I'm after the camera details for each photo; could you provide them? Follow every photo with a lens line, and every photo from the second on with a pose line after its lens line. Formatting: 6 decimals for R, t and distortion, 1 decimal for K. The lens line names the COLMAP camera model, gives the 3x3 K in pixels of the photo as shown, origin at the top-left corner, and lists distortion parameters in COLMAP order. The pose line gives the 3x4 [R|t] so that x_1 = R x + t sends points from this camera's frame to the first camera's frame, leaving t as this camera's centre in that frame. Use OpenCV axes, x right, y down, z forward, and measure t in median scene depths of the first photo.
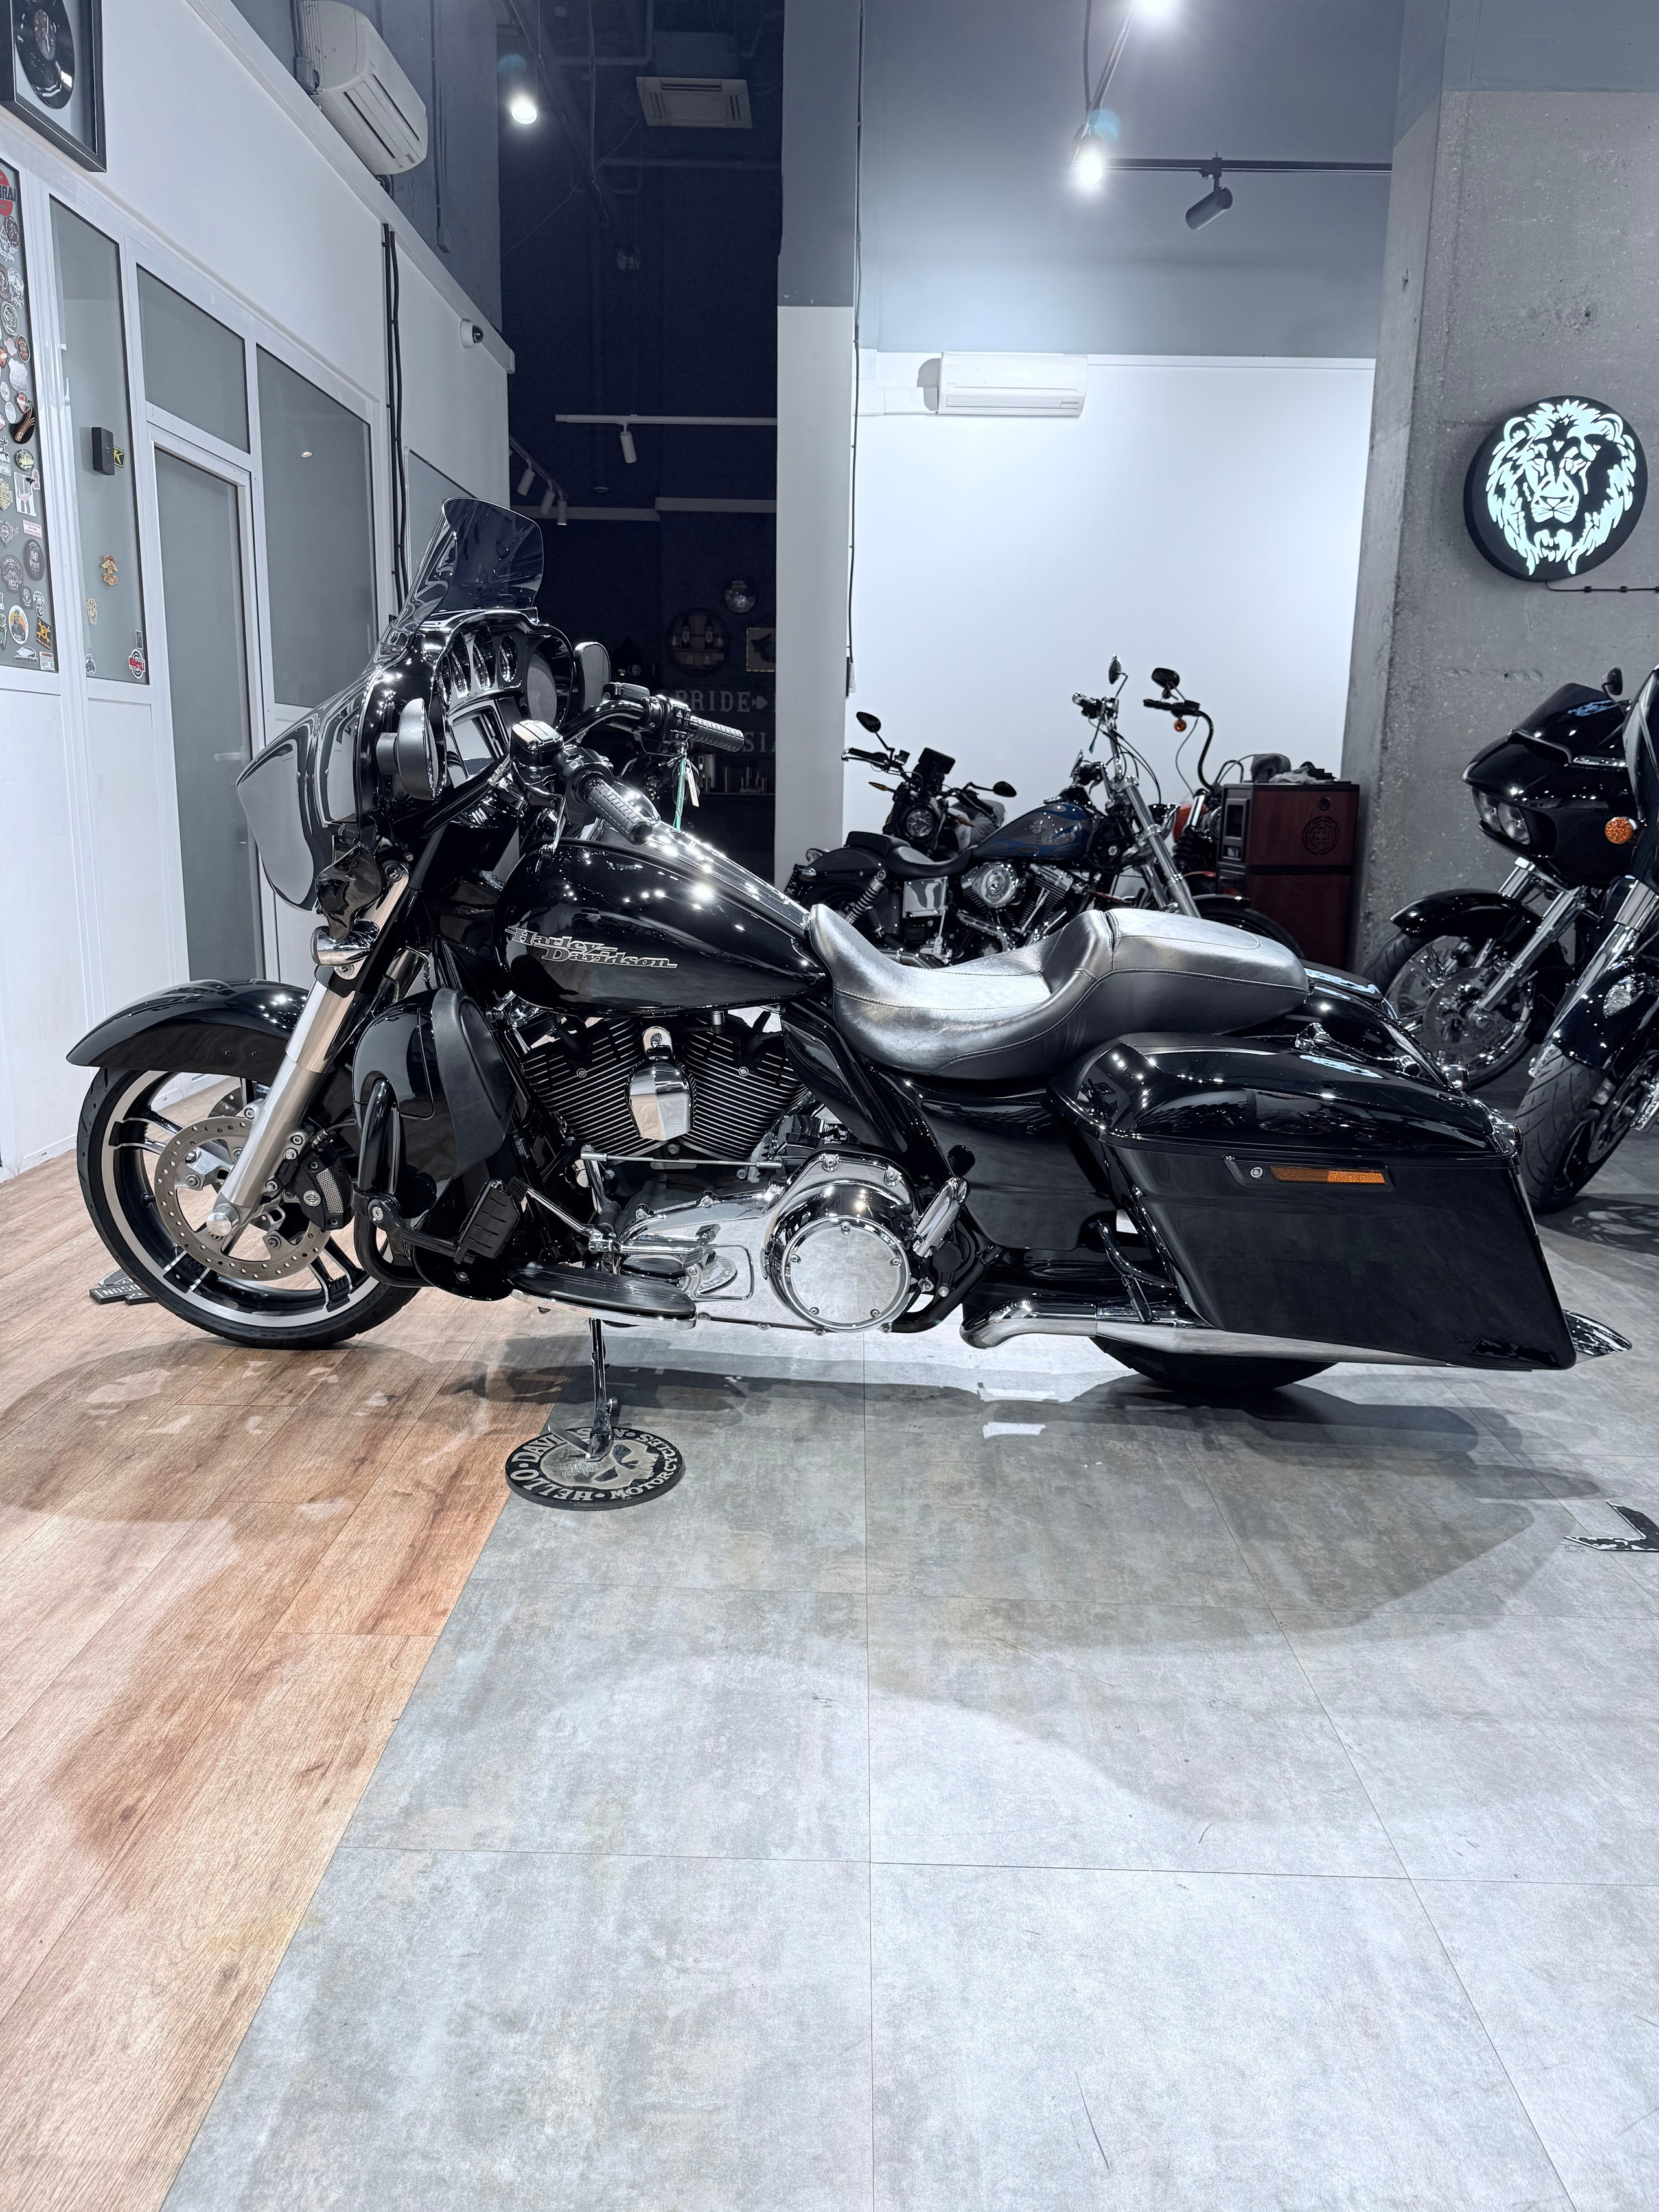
lens RADIAL K [[1563.5, 0, 827.8], [0, 1563.5, 1109.5], [0, 0, 1]] dist [0.015810, -0.026558]
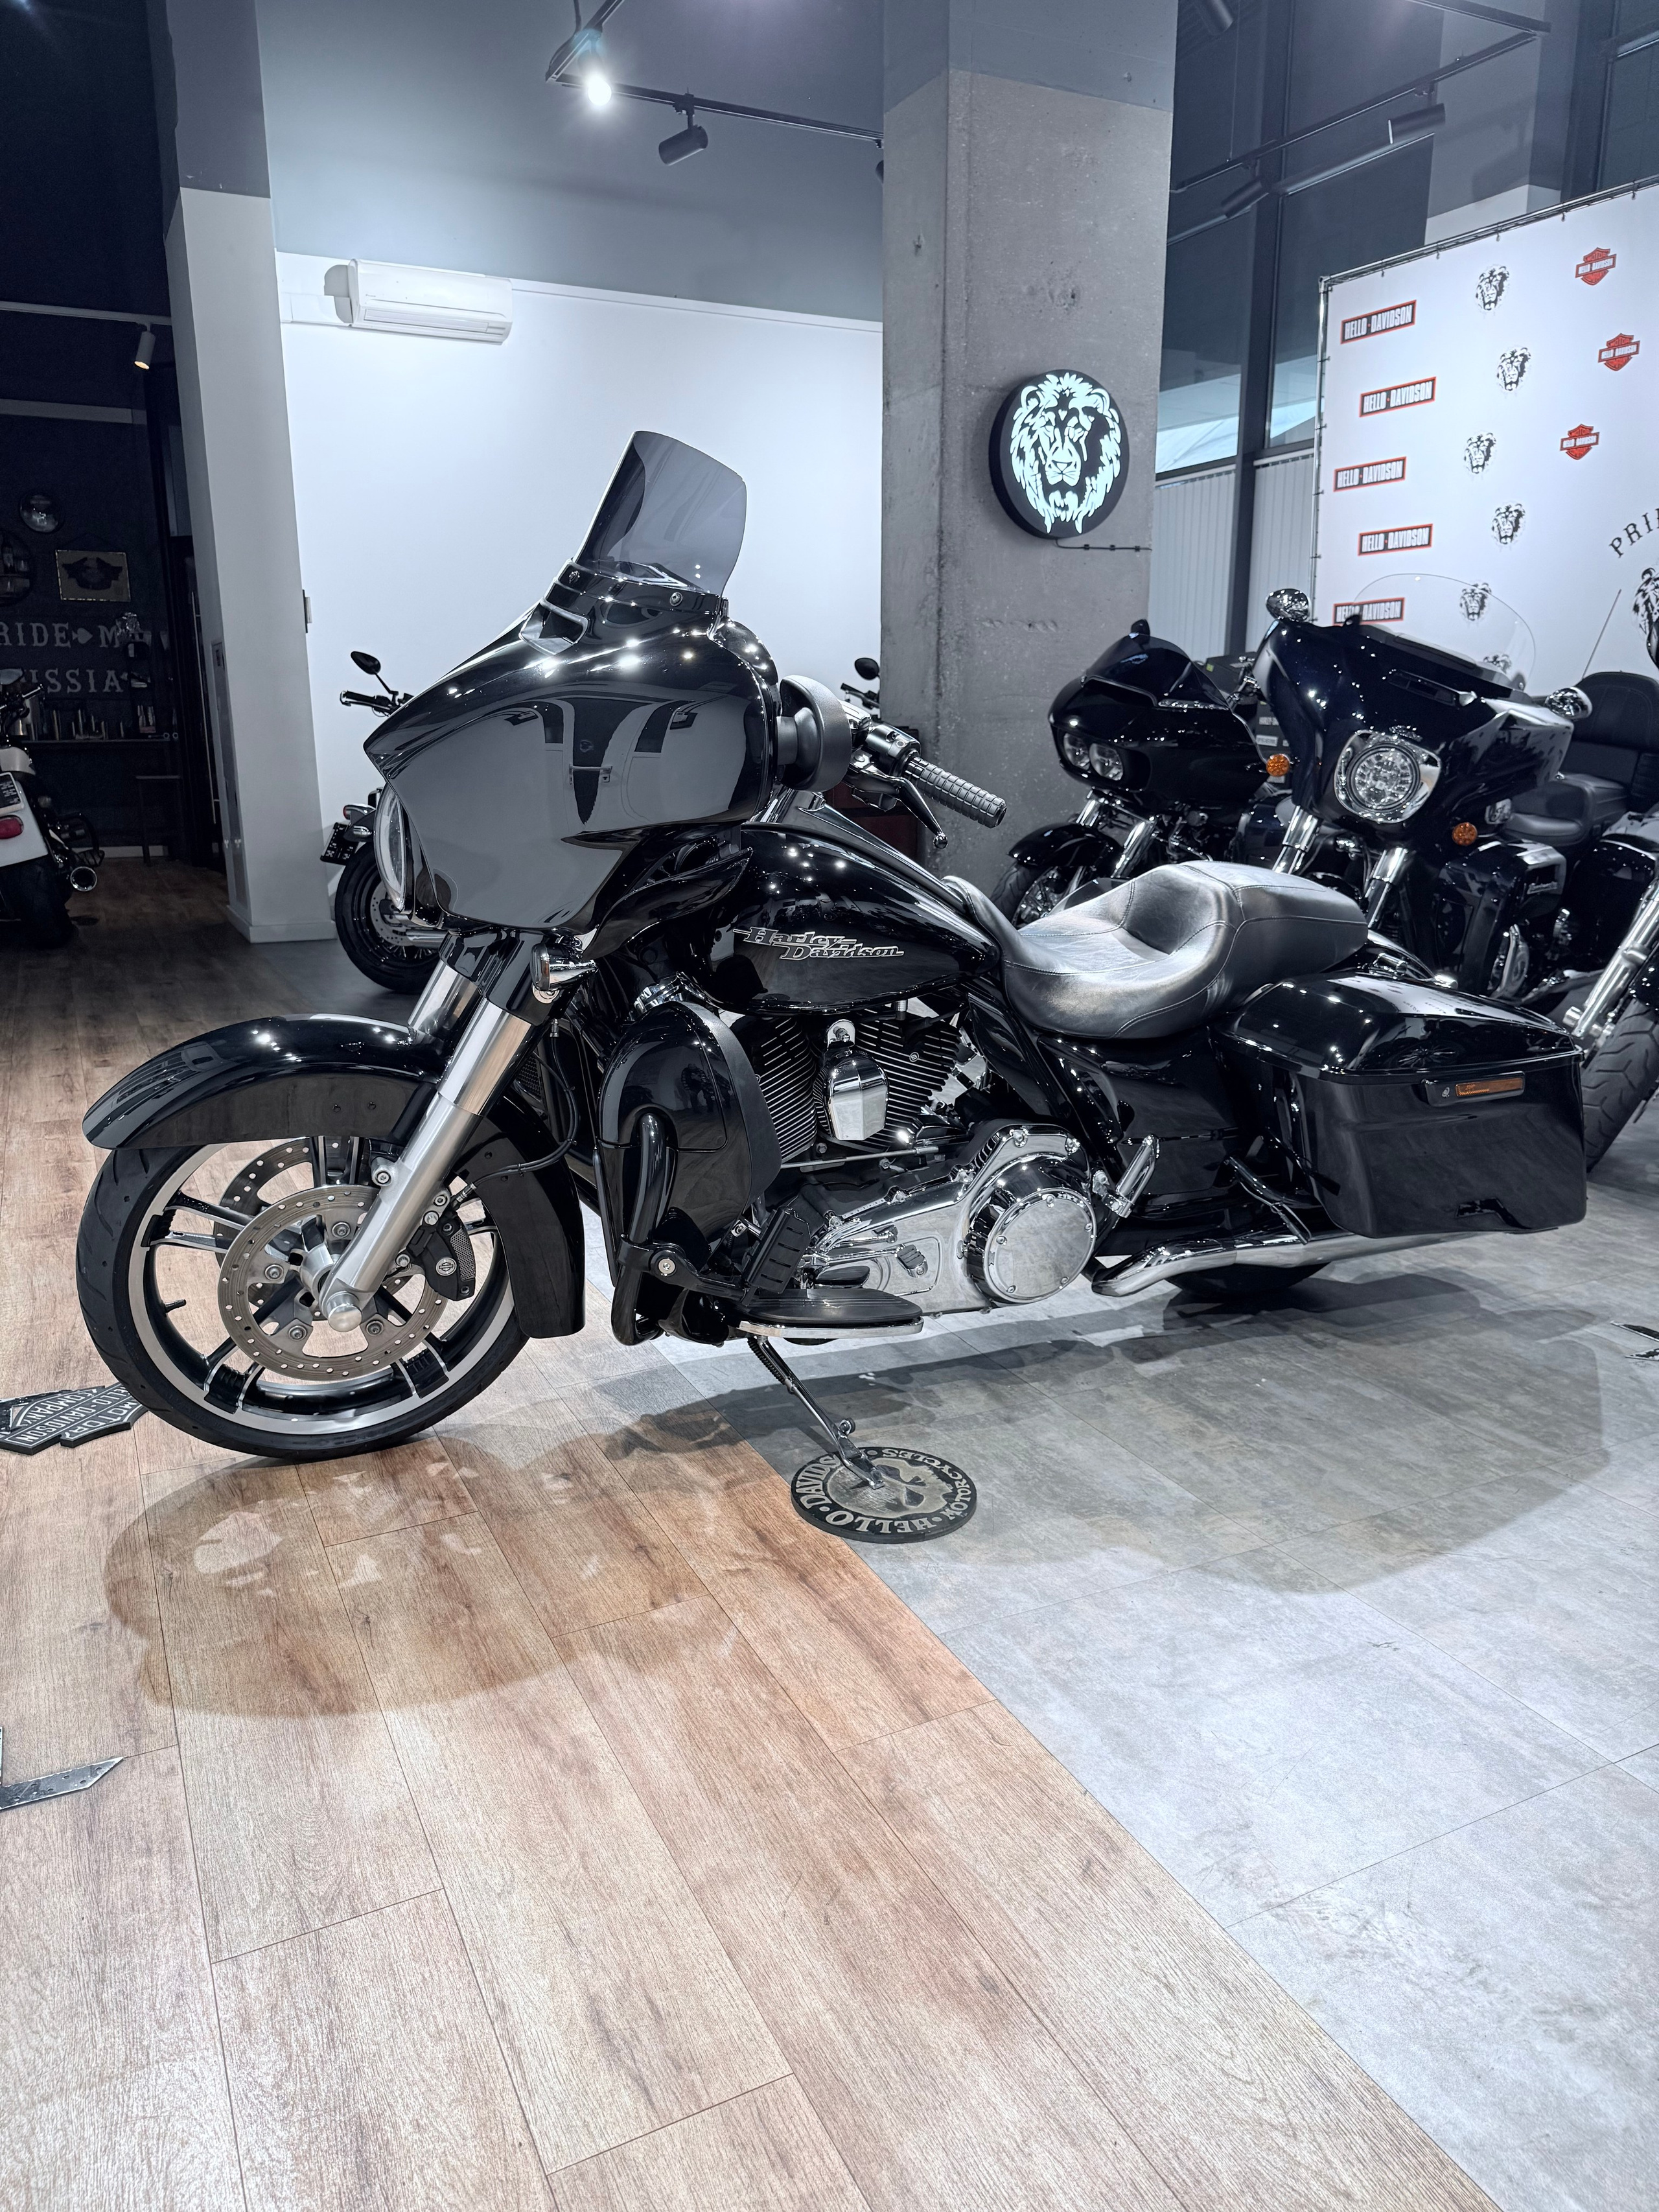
lens RADIAL K [[1563.5, 0, 827.8], [0, 1563.5, 1109.5], [0, 0, 1]] dist [0.015810, -0.026558]
pose [[0.887106, -0.131248, 0.442512, -0.239506], [0.113307, 0.991307, 0.066872, -0.028224], [-0.447442, -0.009183, 0.894266, 0.075480]]
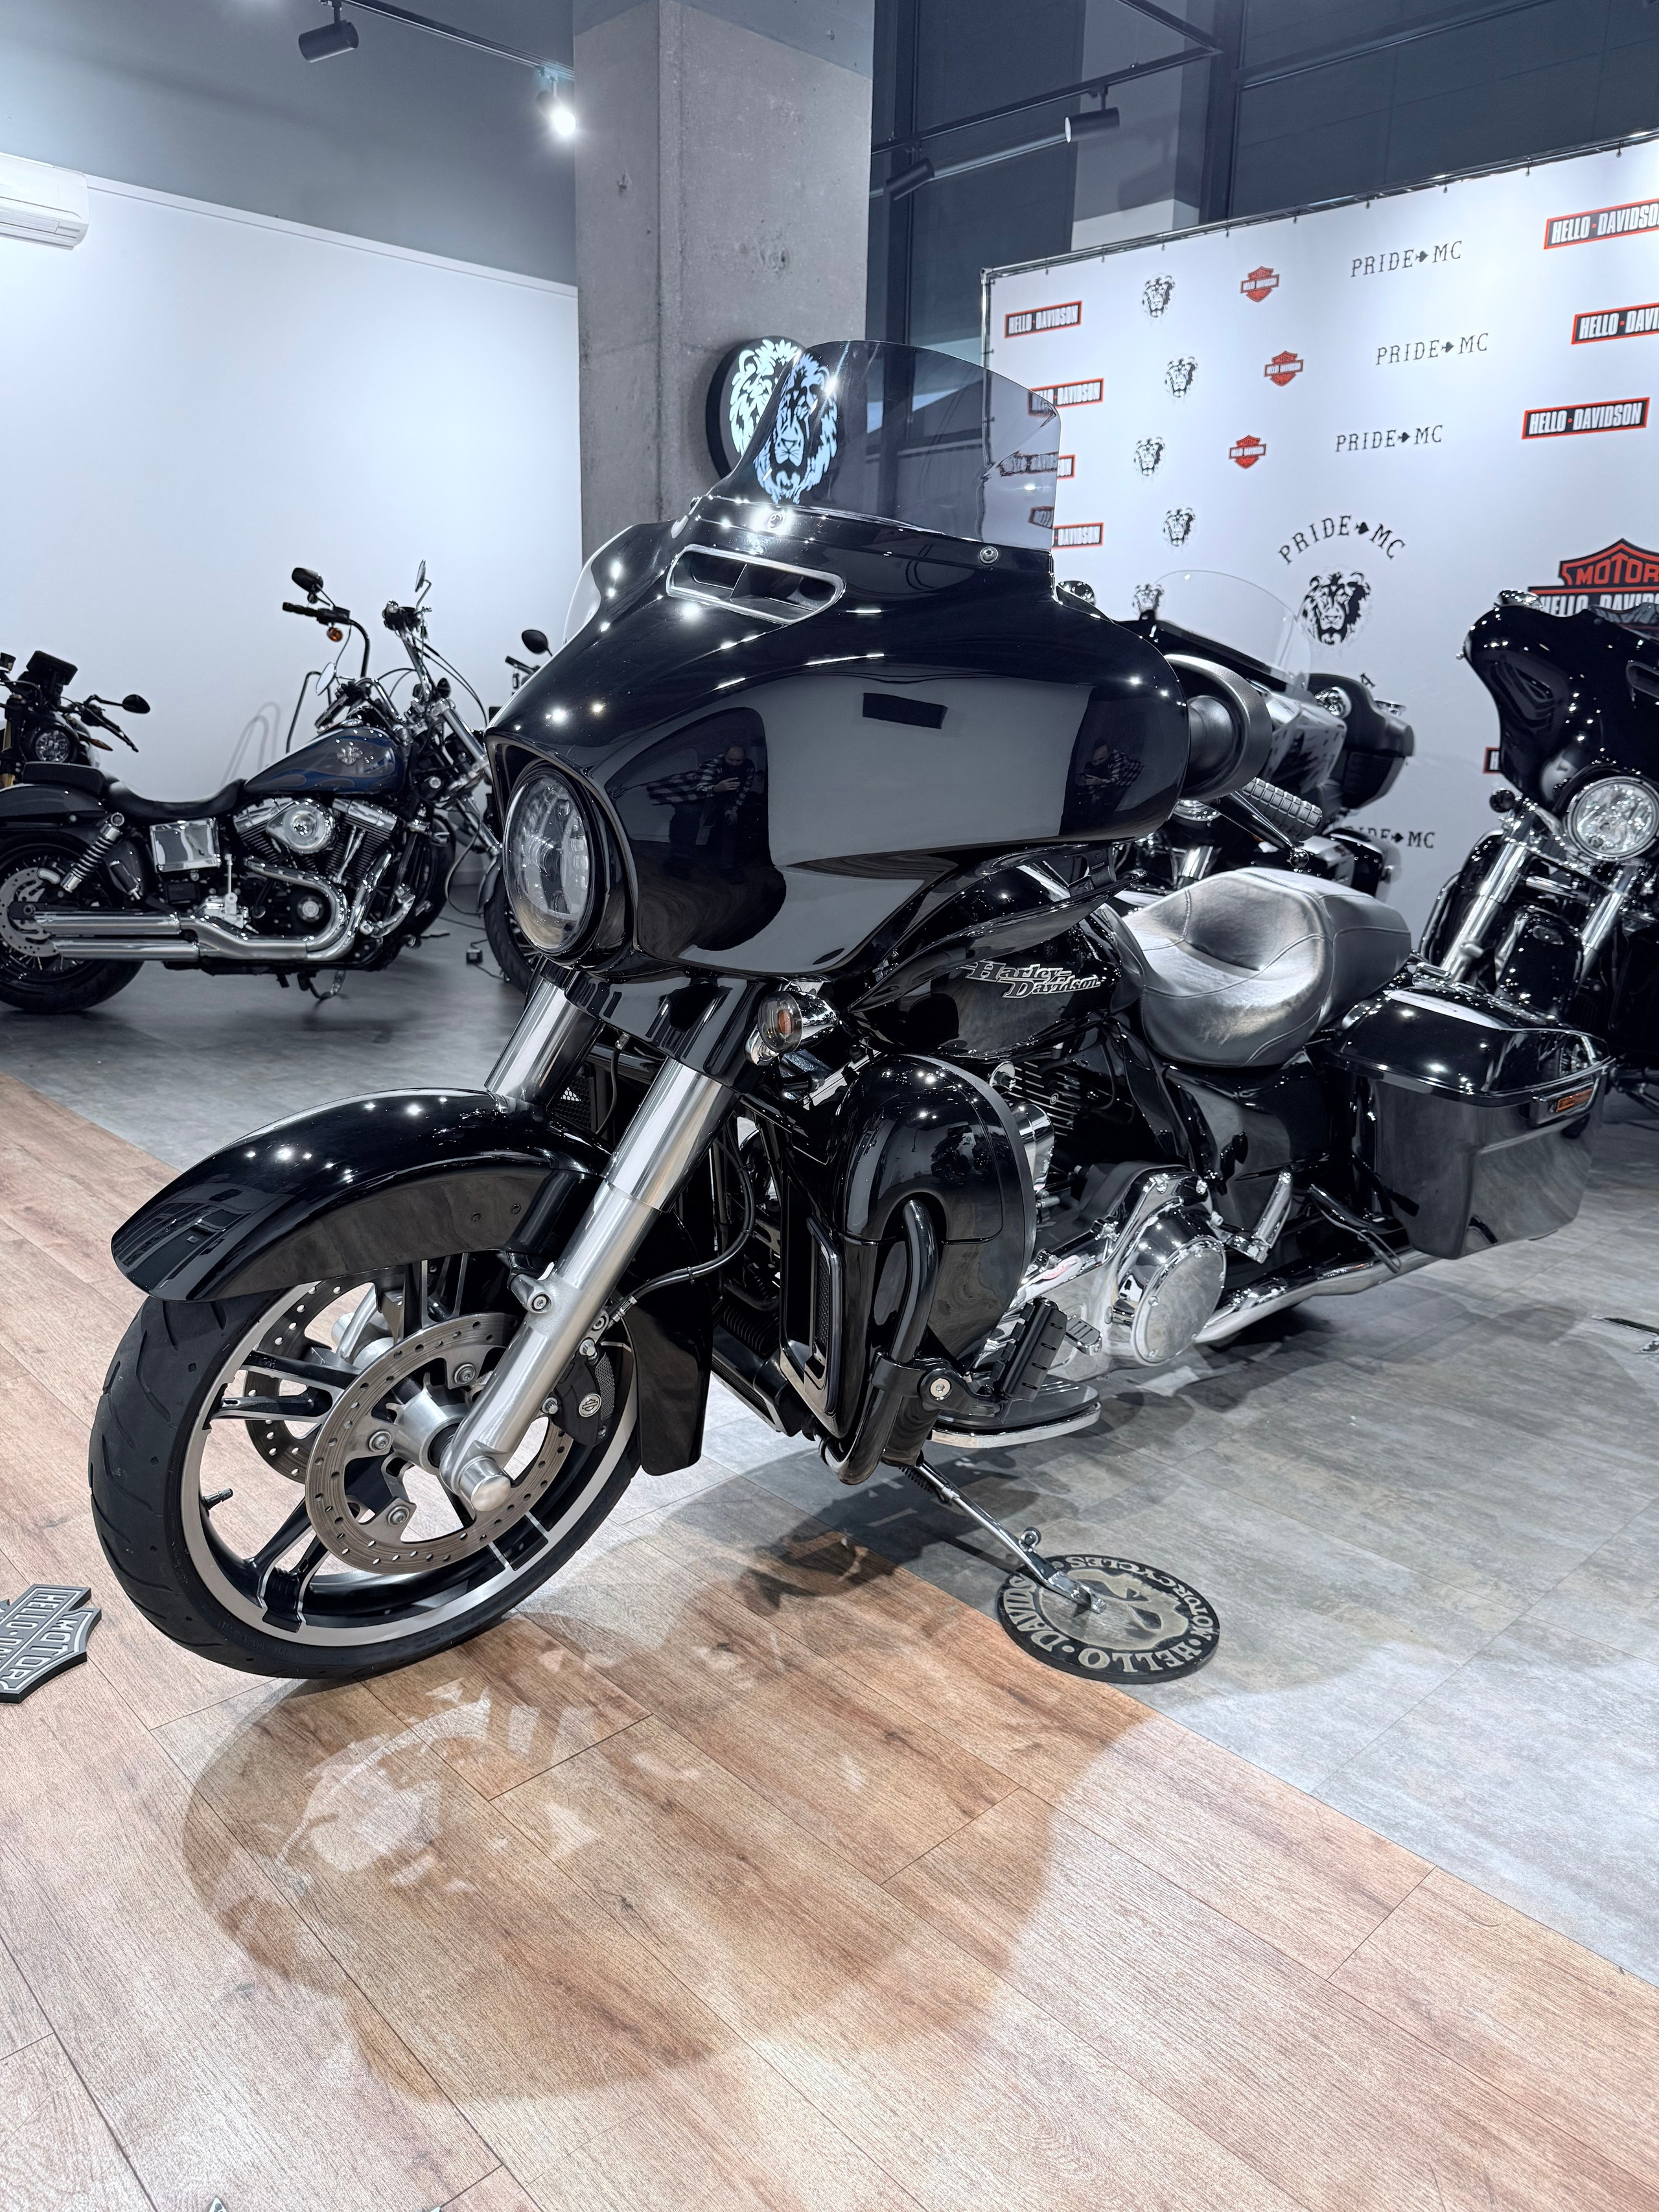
lens RADIAL K [[1574.9, 0, 829.5], [0, 1574.9, 1106.0], [0, 0, 1]] dist [-0.004339, 0.004960]
pose [[0.708822, -0.176412, 0.682972, -0.322184], [0.136081, 0.984233, 0.112996, -0.059616], [-0.692137, 0.012845, 0.721652, 0.216532]]
